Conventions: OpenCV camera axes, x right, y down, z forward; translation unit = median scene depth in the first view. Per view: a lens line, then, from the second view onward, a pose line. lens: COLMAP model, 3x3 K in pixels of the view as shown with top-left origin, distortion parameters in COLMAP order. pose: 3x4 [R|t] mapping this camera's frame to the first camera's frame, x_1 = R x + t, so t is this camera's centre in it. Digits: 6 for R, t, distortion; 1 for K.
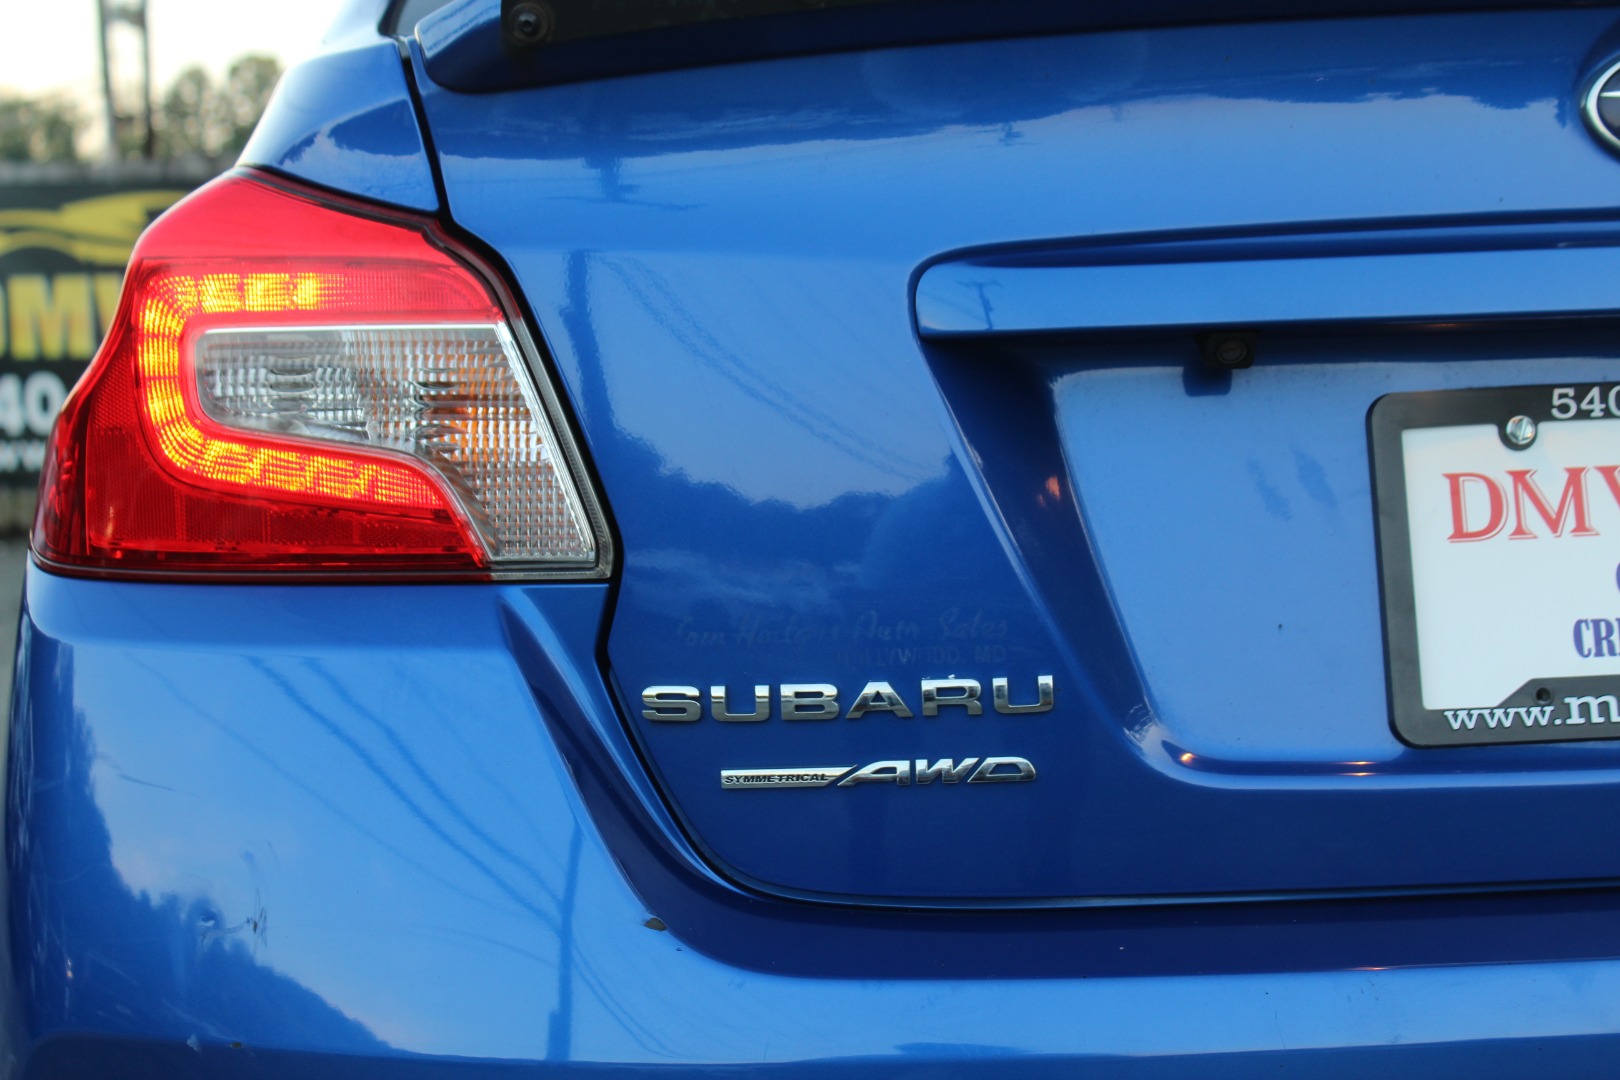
lens RADIAL K [[2736.5, 0, 810.0], [0, 2736.5, 540.0], [0, 0, 1]] dist [0.000536, 0.002619]
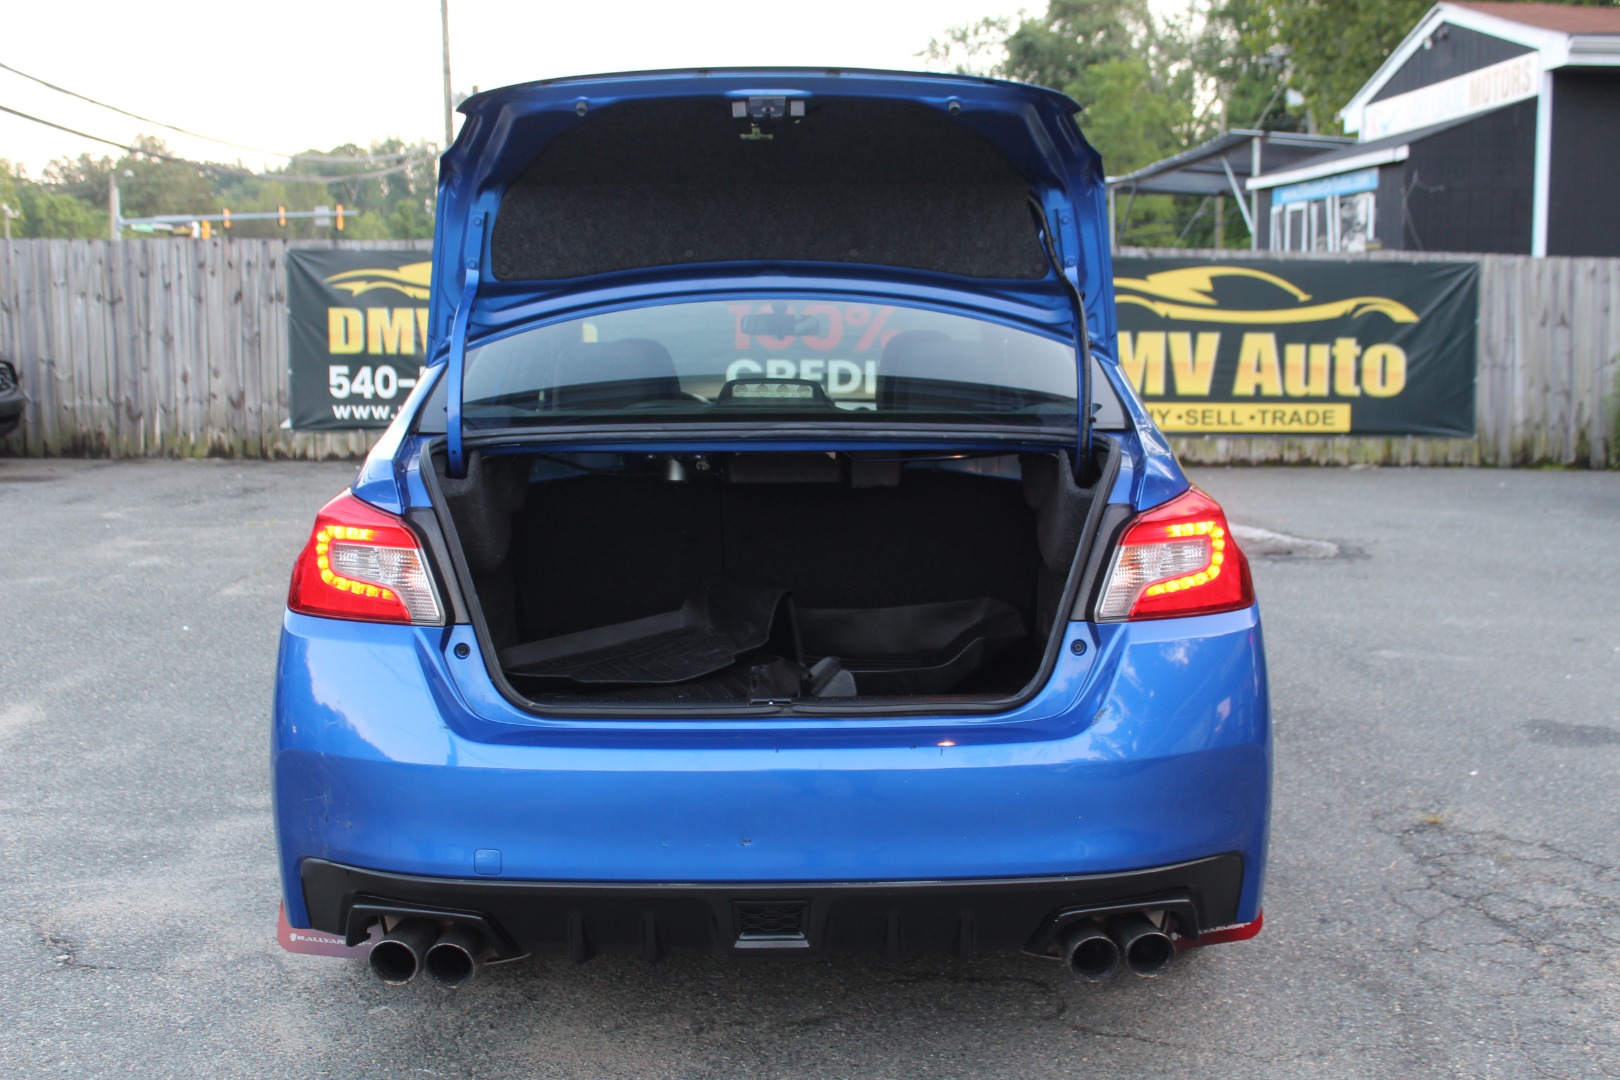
lens RADIAL K [[1752.8, 0, 810.0], [0, 1752.8, 540.0], [0, 0, 1]] dist [-0.087560, 0.032327]
pose [[0.998402, 0.039297, -0.040617, 0.465749], [-0.037204, 0.998003, 0.051053, -0.220446], [0.042542, -0.049460, 0.997870, -1.151797]]
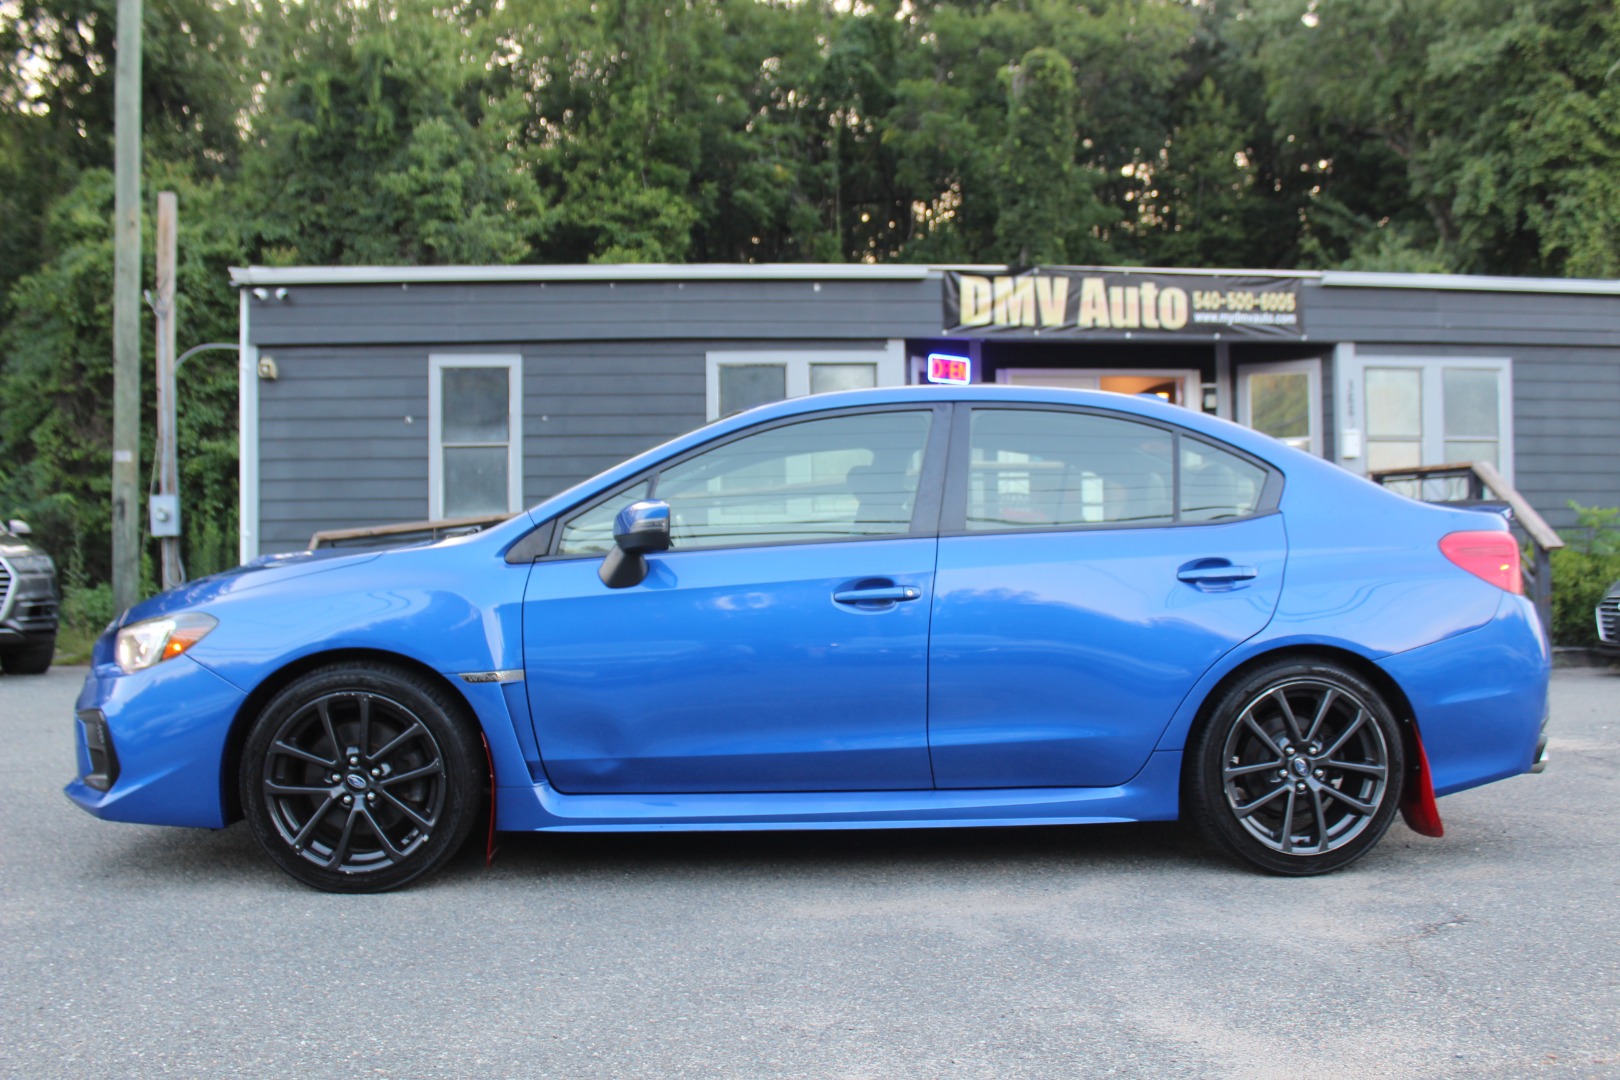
lens RADIAL K [[1407.5, 0, 810.0], [0, 1407.5, 540.0], [0, 0, 1]] dist [-0.210575, 0.304850]
pose [[0.021659, 0.040557, 0.998942, -3.637680], [0.072896, 0.996453, -0.042037, -0.111566], [-0.997104, 0.073729, 0.018626, 2.728354]]
